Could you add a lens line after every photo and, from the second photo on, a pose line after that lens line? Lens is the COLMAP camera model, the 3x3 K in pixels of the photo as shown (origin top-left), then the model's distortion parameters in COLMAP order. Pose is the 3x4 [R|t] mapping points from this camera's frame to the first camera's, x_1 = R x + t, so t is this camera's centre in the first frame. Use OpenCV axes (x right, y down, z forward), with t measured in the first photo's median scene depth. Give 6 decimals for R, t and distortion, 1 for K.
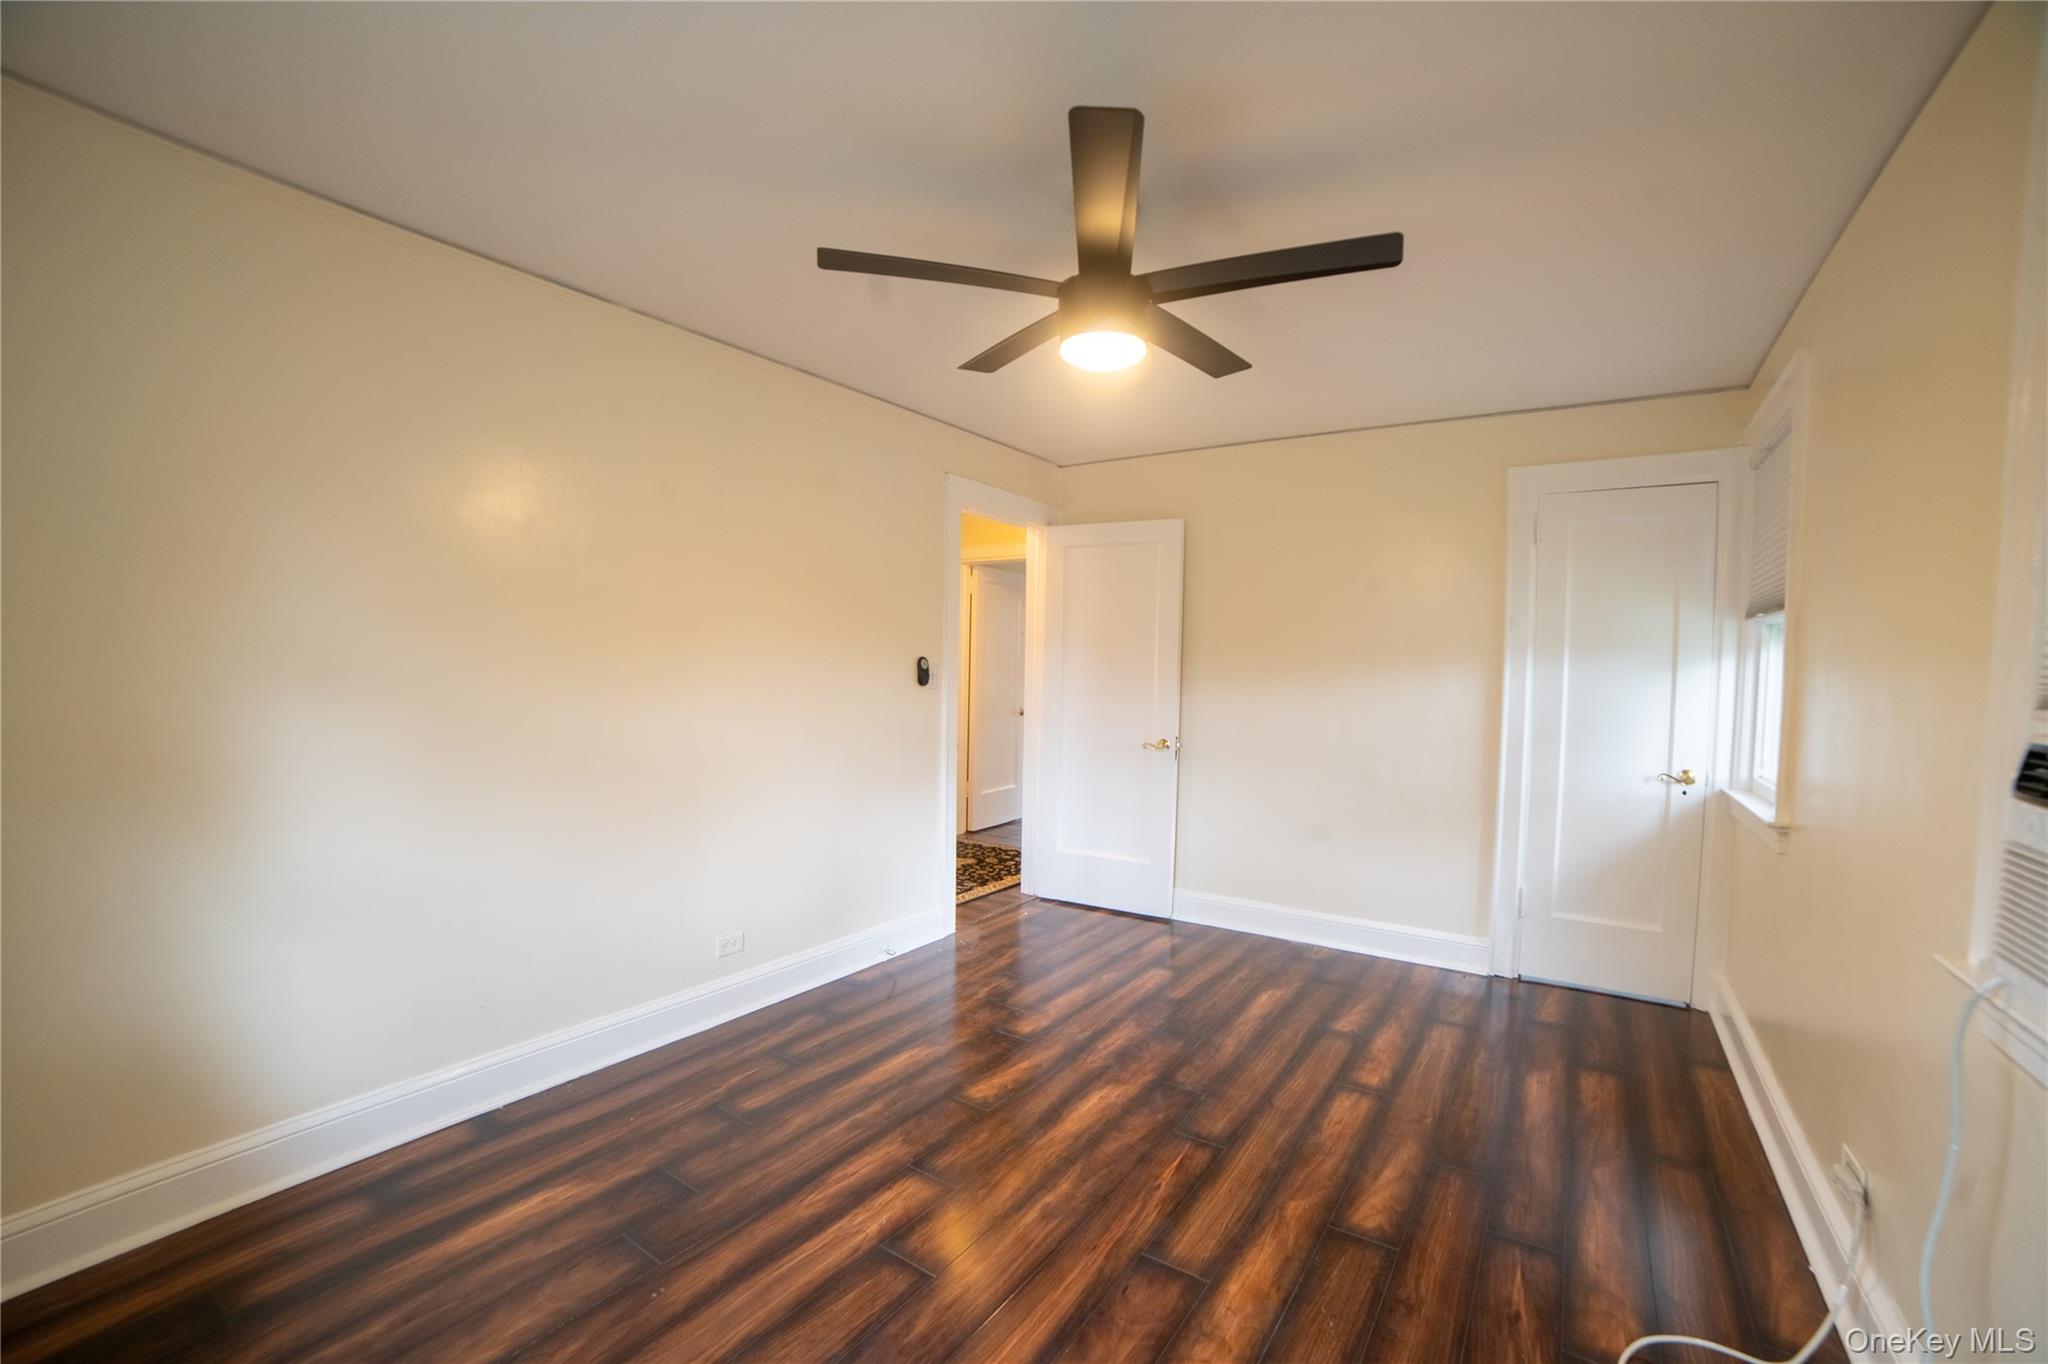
lens RADIAL K [[846.9, 0, 1032.4], [0, 846.9, 696.0], [0, 0, 1]] dist [-0.107328, 0.038562]
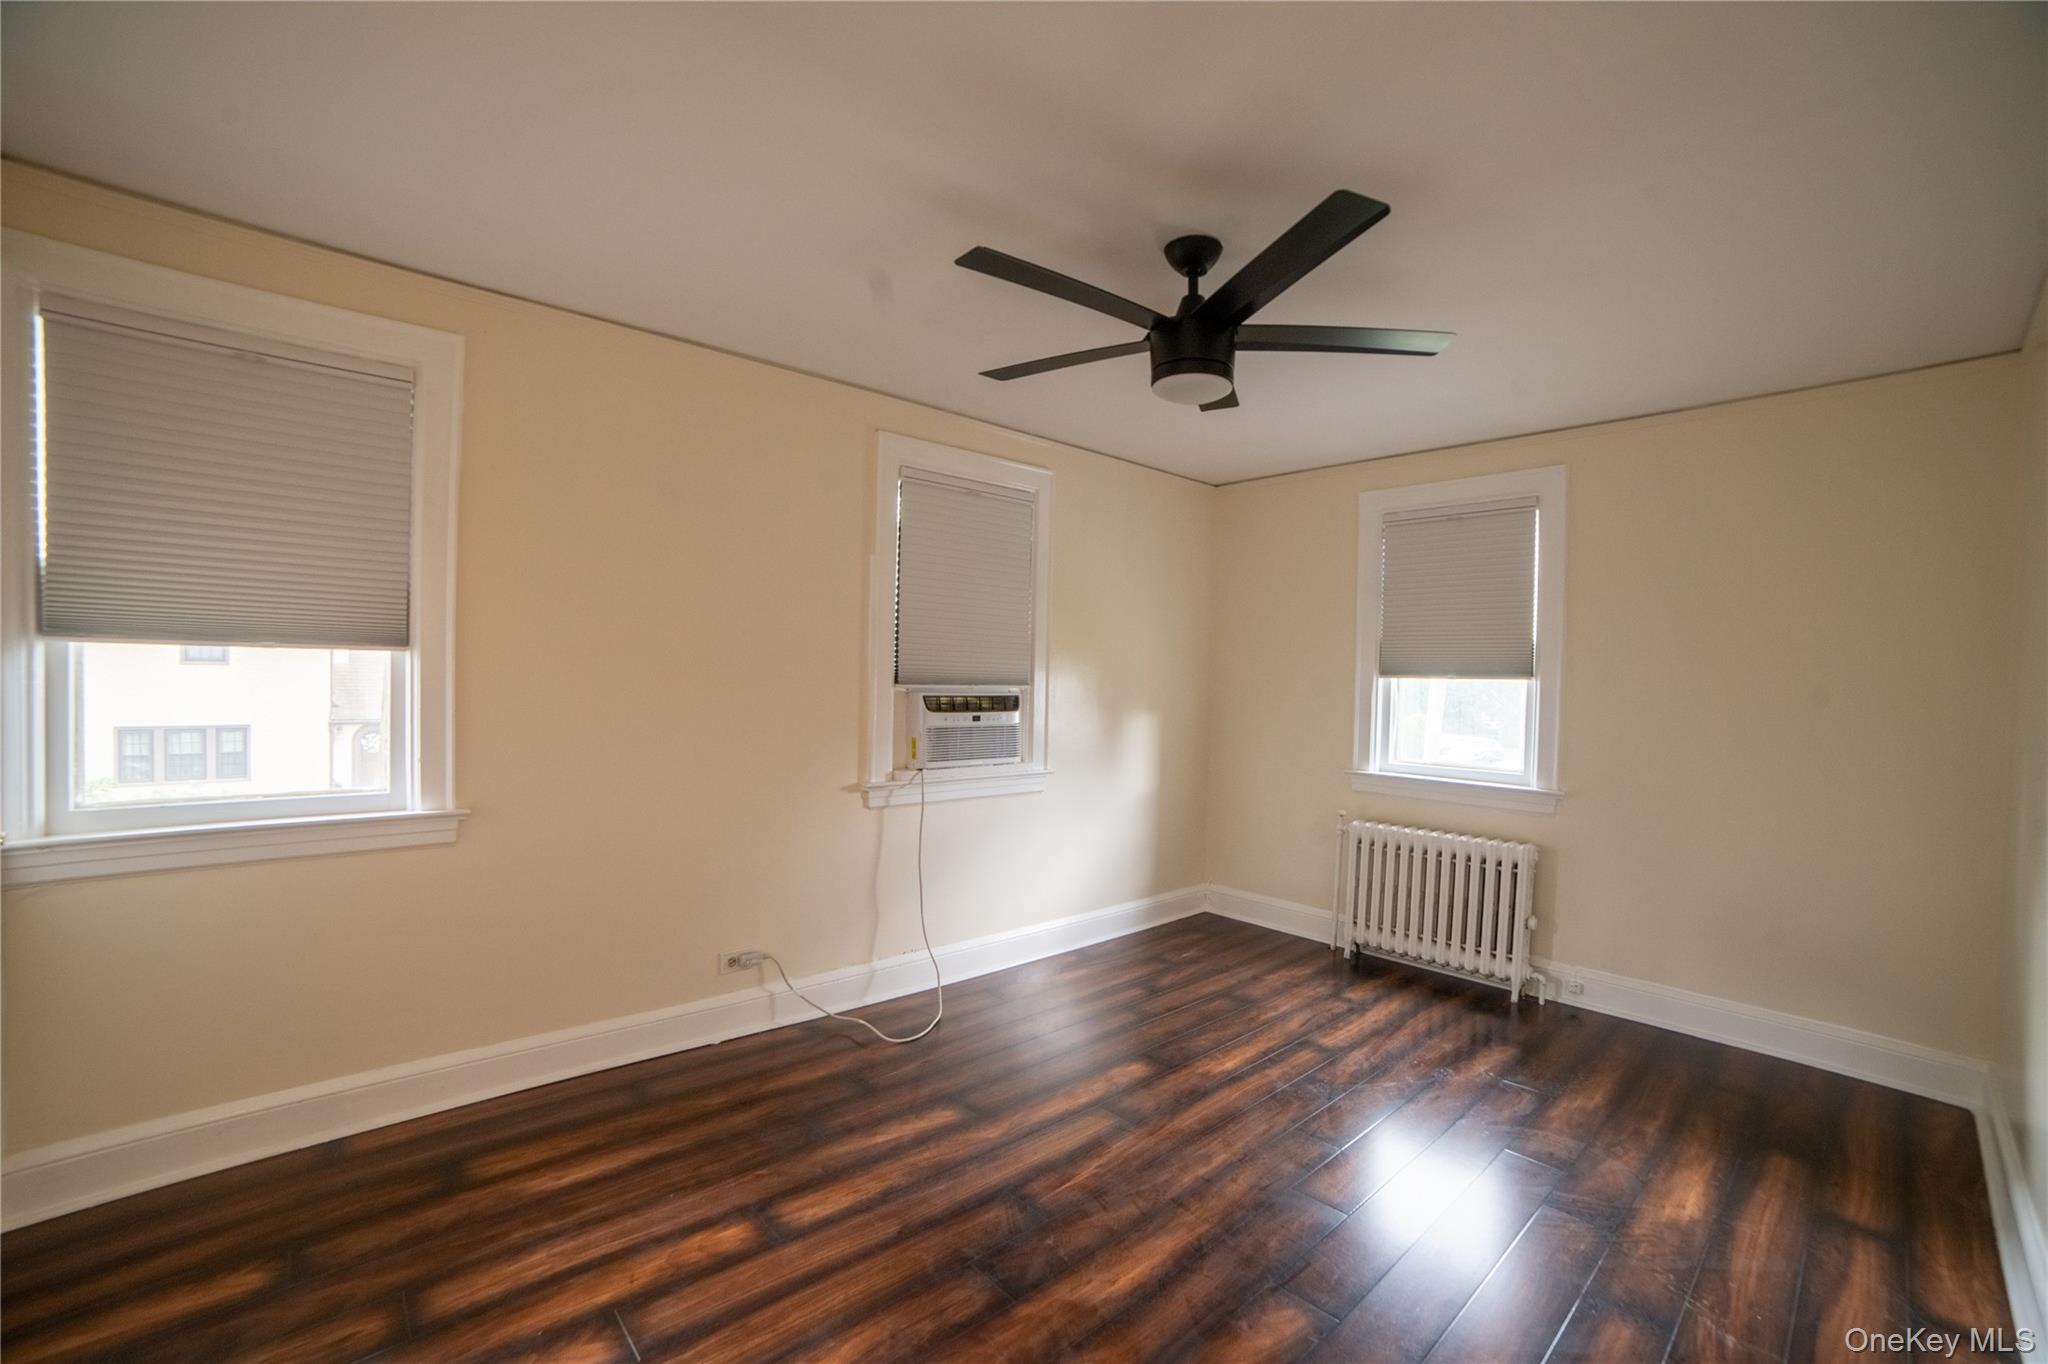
lens RADIAL K [[846.9, 0, 1032.4], [0, 846.9, 696.0], [0, 0, 1]] dist [-0.107328, 0.038562]
pose [[-0.969318, -0.045648, 0.241533, 0.004792], [-0.031668, 0.997608, 0.061449, -0.058820], [-0.243760, 0.051915, -0.968445, 1.549927]]
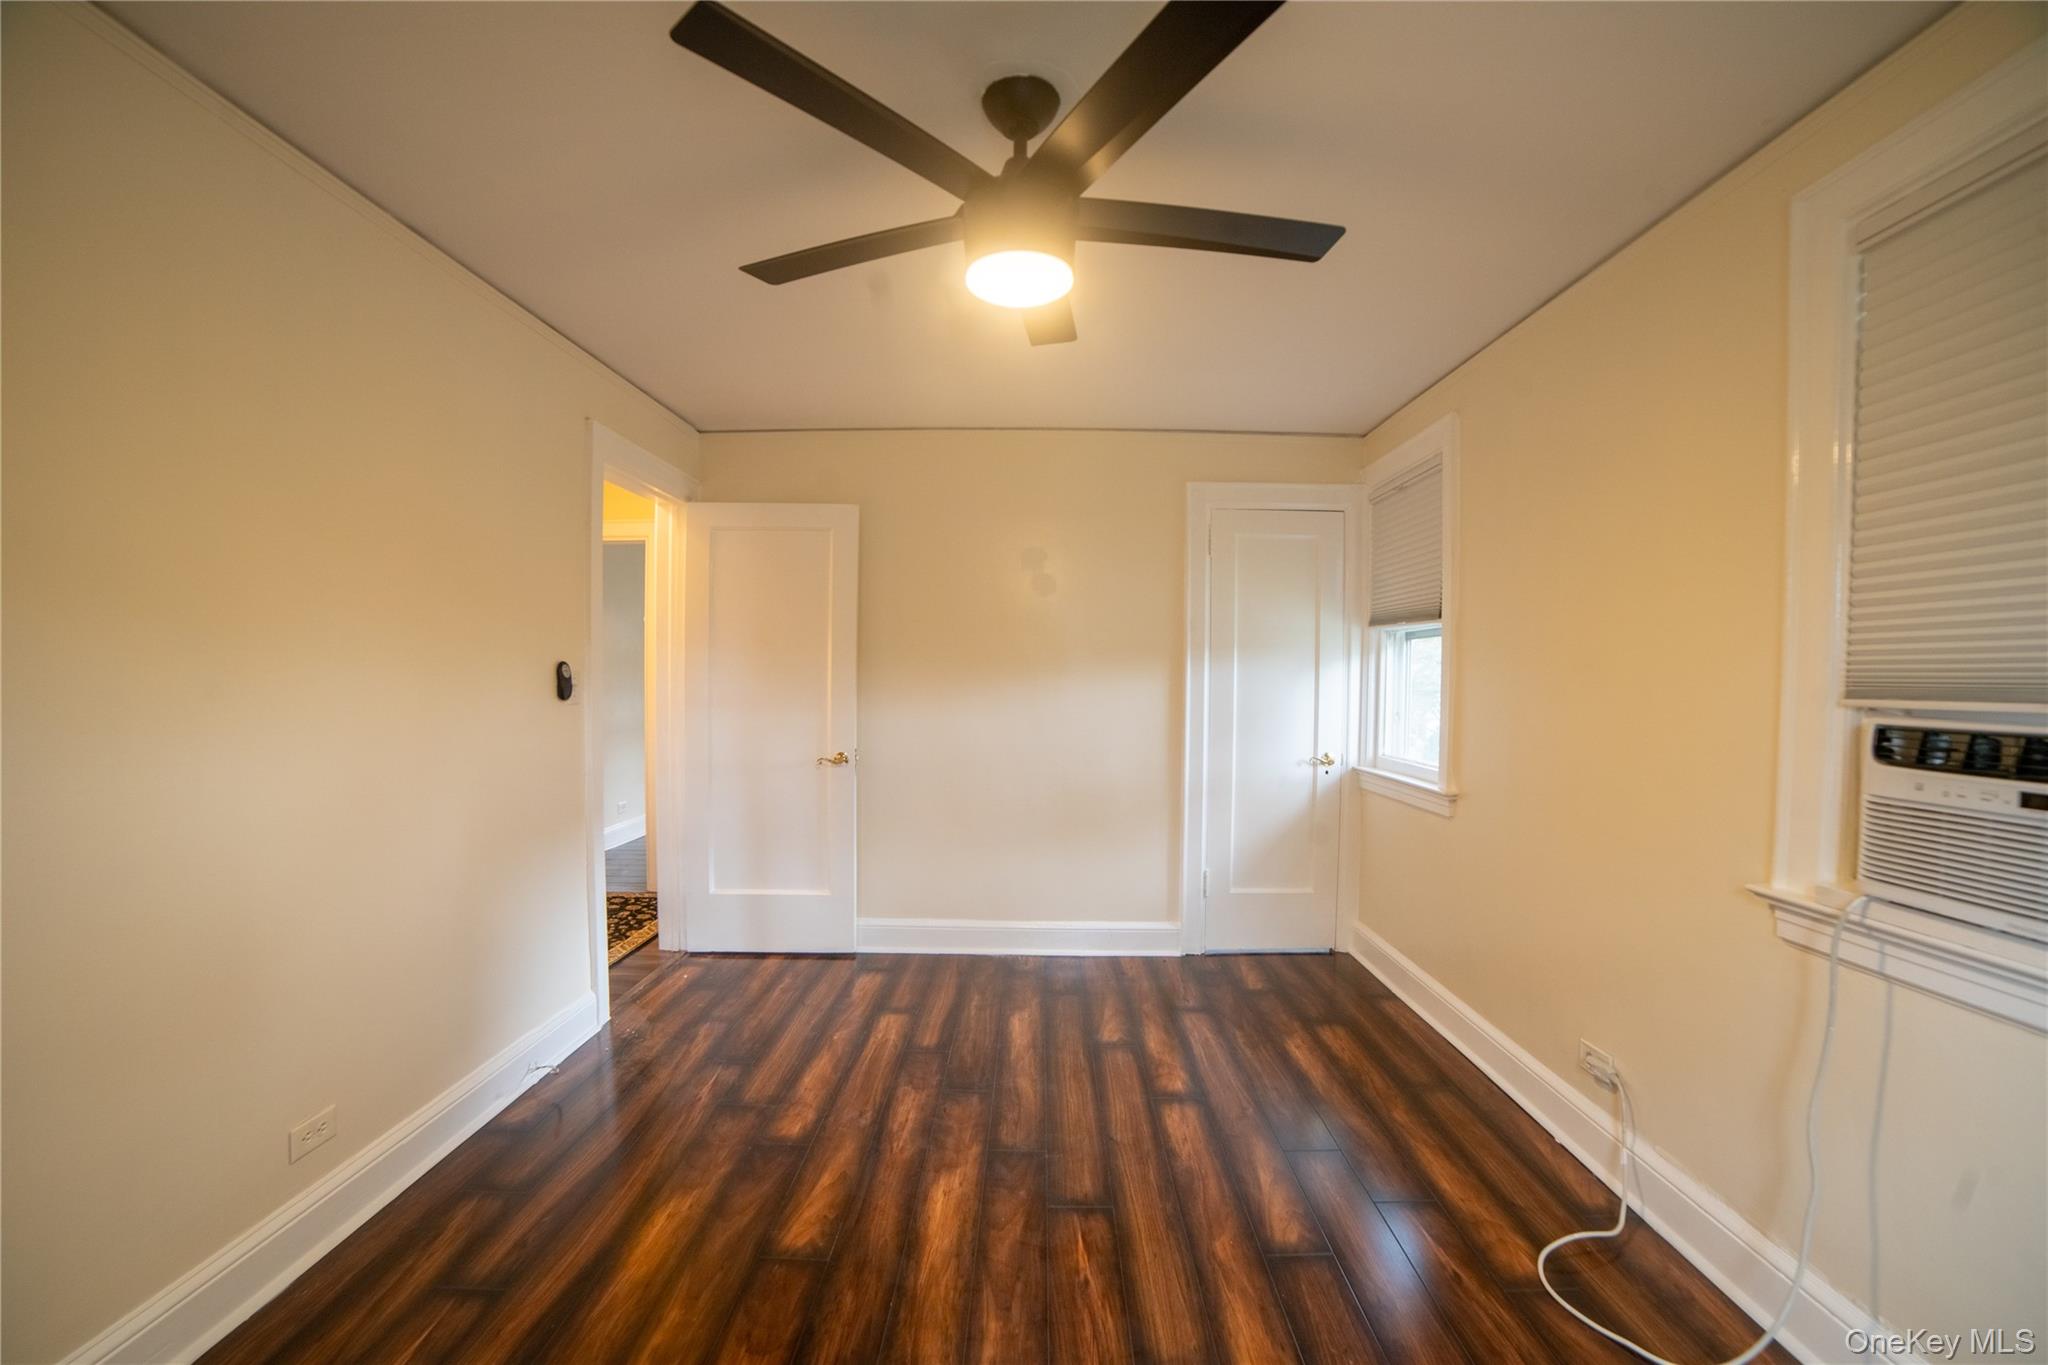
lens RADIAL K [[846.9, 0, 1032.4], [0, 846.9, 696.5], [0, 0, 1]] dist [-0.107328, 0.038562]
pose [[0.833580, -0.026613, 0.551758, -0.261820], [0.027357, 0.999602, 0.006883, -0.013250], [-0.551721, 0.009357, 0.833976, 0.245653]]
